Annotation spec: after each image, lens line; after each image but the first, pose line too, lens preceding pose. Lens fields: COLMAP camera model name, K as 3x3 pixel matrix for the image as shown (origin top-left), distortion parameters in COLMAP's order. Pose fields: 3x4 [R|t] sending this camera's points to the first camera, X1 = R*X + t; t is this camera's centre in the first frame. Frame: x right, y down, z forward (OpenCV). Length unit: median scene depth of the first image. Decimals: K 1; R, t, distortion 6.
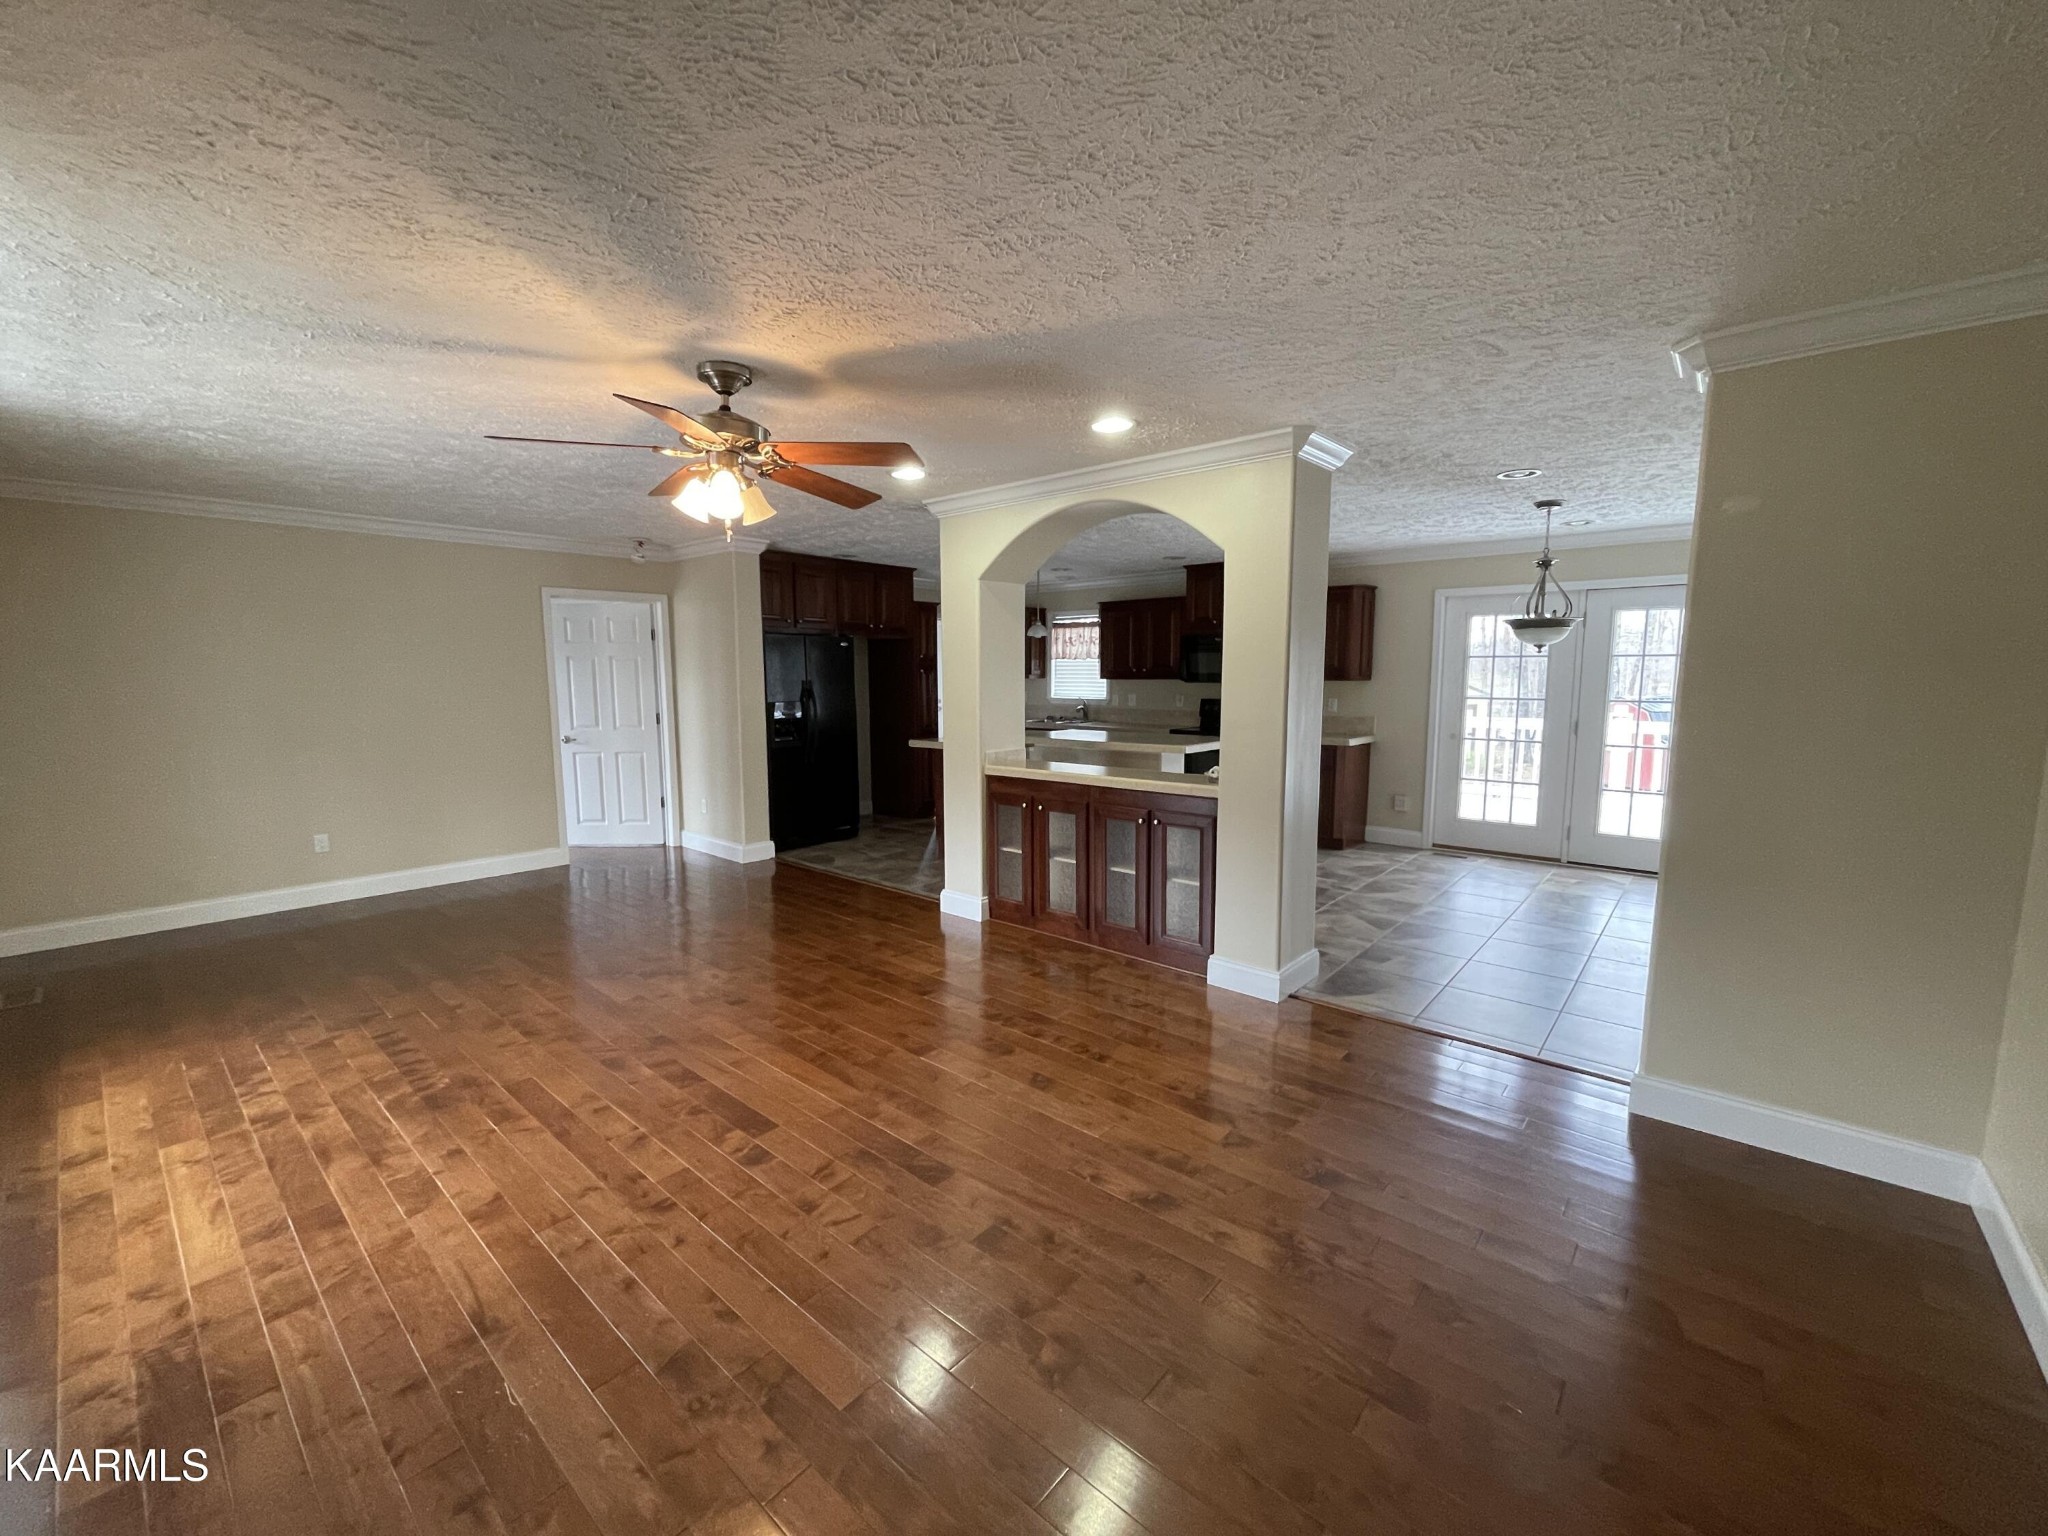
lens RADIAL K [[825.5, 0, 1018.5], [0, 825.5, 764.6], [0, 0, 1]] dist [-0.019630, 0.003209]
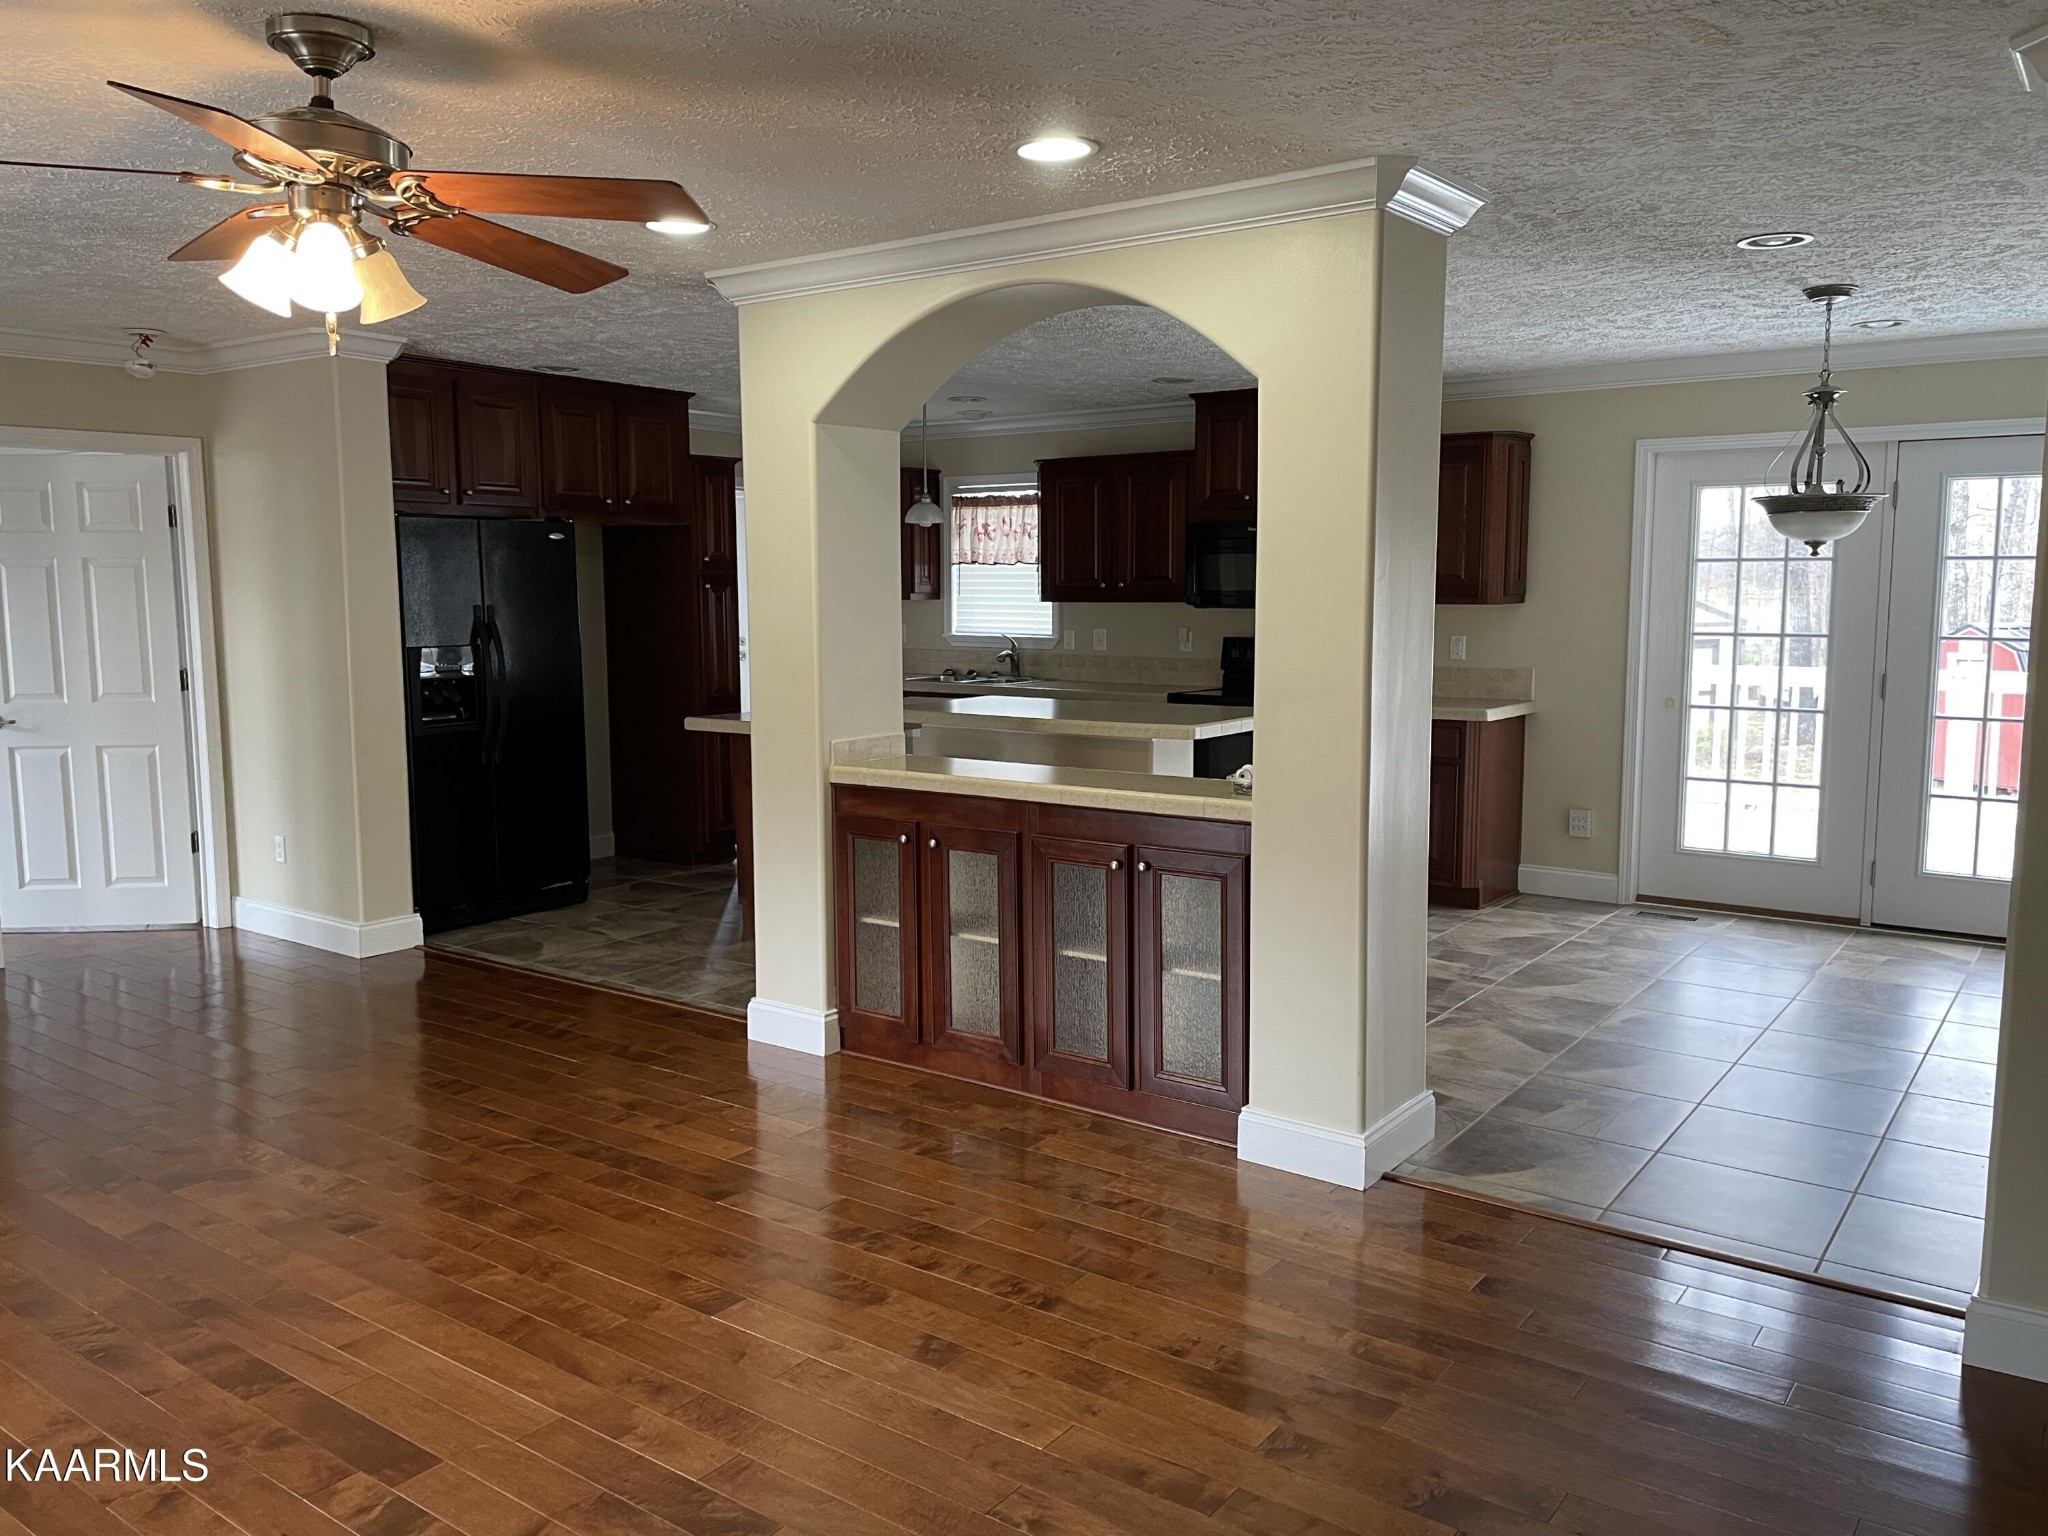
lens RADIAL K [[1535.1, 0, 1028.3], [0, 1535.1, 751.2], [0, 0, 1]] dist [0.027052, -0.037791]
pose [[0.996011, -0.010642, 0.088594, 0.000883], [0.011025, 0.999932, -0.003844, -0.004367], [-0.088547, 0.004805, 0.996060, -0.012928]]
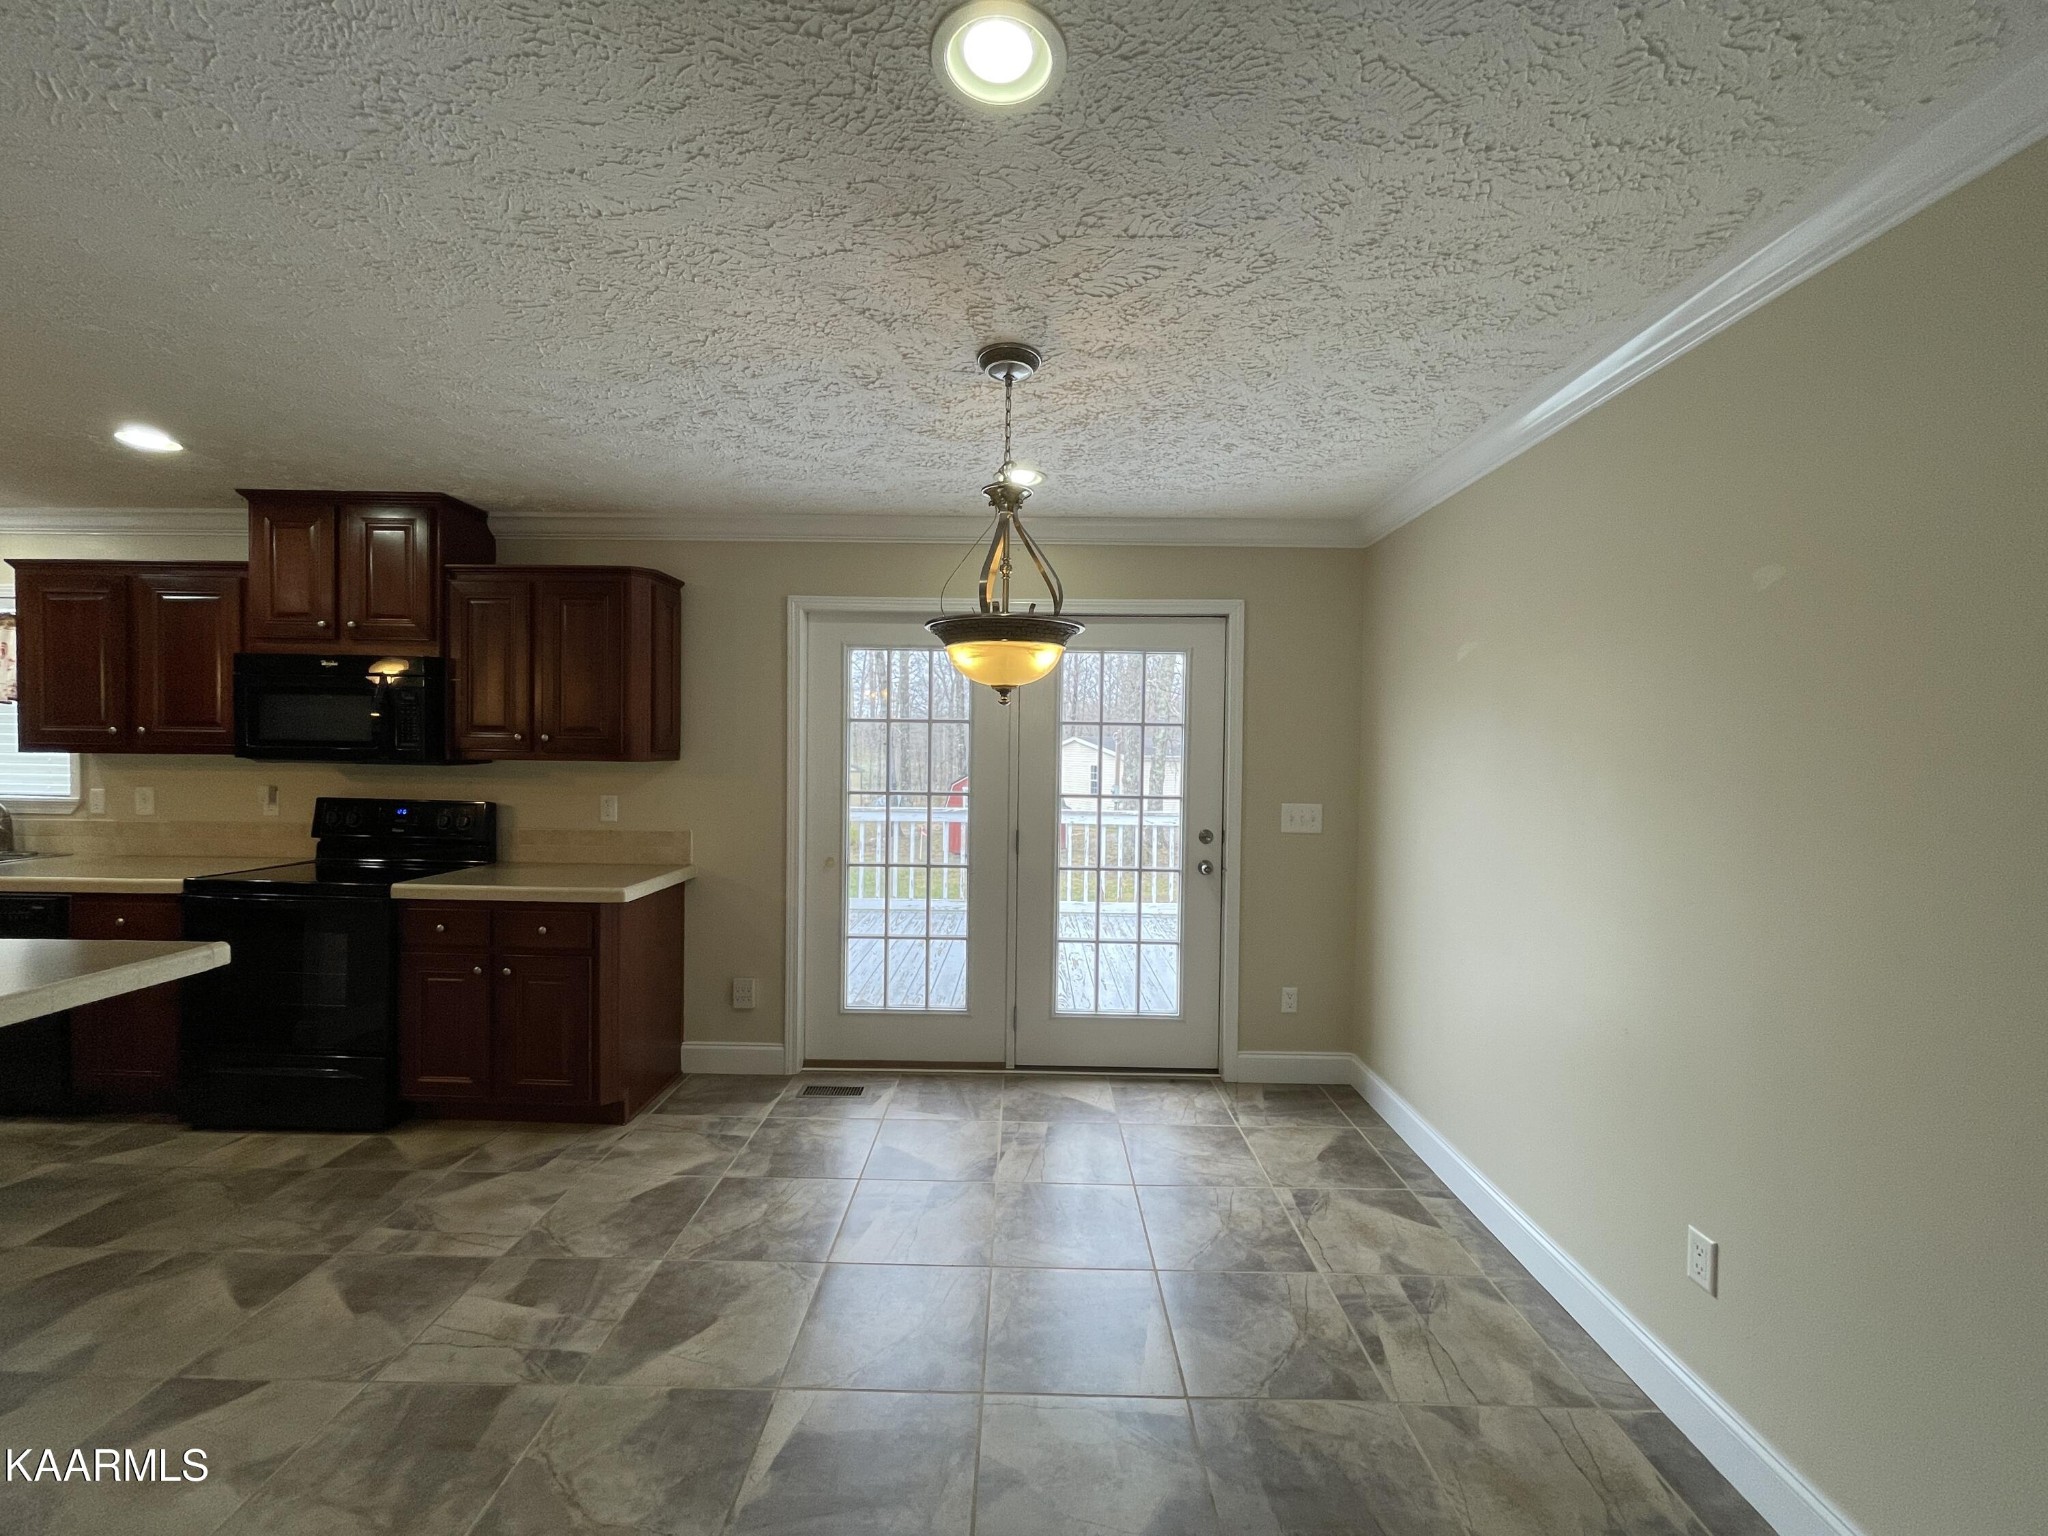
lens RADIAL K [[825.5, 0, 1022.0], [0, 825.5, 768.1], [0, 0, 1]] dist [-0.019630, 0.003209]
pose [[0.753272, -0.001022, 0.657709, 0.525020], [0.058246, 0.996173, -0.065161, -0.108022], [-0.655125, 0.087393, 0.750449, 0.986952]]
